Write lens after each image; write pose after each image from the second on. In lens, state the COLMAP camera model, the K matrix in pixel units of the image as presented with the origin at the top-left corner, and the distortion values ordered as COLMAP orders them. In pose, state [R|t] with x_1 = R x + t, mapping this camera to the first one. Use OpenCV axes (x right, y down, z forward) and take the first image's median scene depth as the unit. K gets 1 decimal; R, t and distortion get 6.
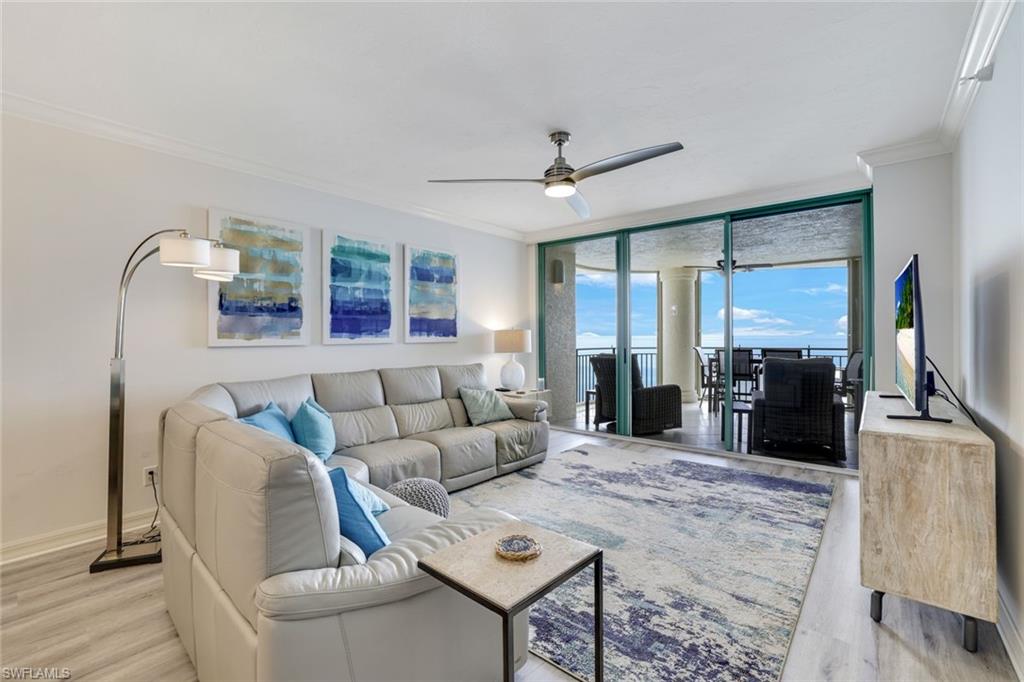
lens RADIAL K [[441.4, 0, 505.1], [0, 441.4, 346.6], [0, 0, 1]] dist [-0.040322, 0.004529]
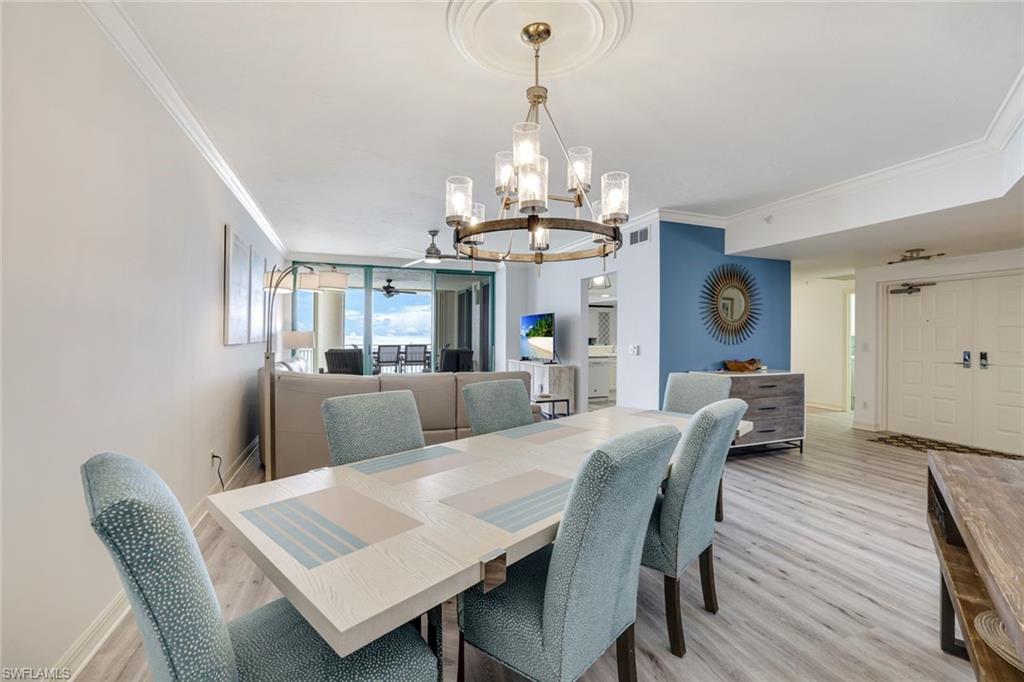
lens RADIAL K [[441.4, 0, 511.0], [0, 441.4, 337.2], [0, 0, 1]] dist [-0.040322, 0.004529]
pose [[0.508259, 0.007613, 0.861171, -1.148085], [0.012349, 0.999794, -0.016126, 0.015670], [-0.861116, 0.018831, 0.508060, -0.241227]]
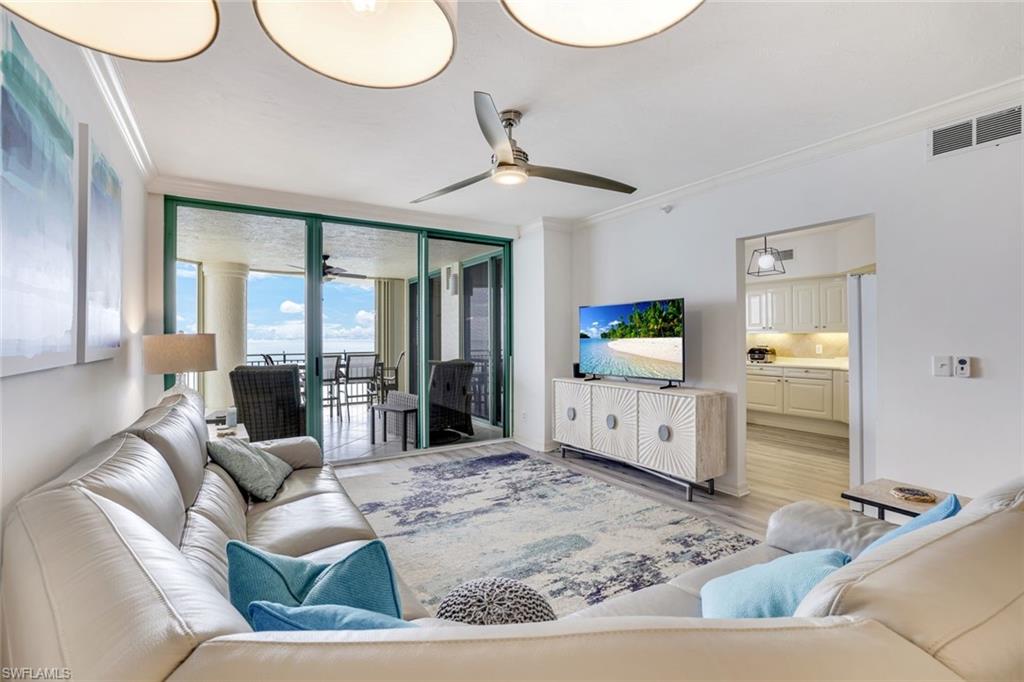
lens RADIAL K [[441.4, 0, 495.3], [0, 441.4, 335.9], [0, 0, 1]] dist [-0.040322, 0.004529]
pose [[0.326624, 0.010548, 0.945096, -0.597463], [0.029271, 0.999345, -0.021269, -0.010095], [-0.944701, 0.034611, 0.326101, 0.635776]]
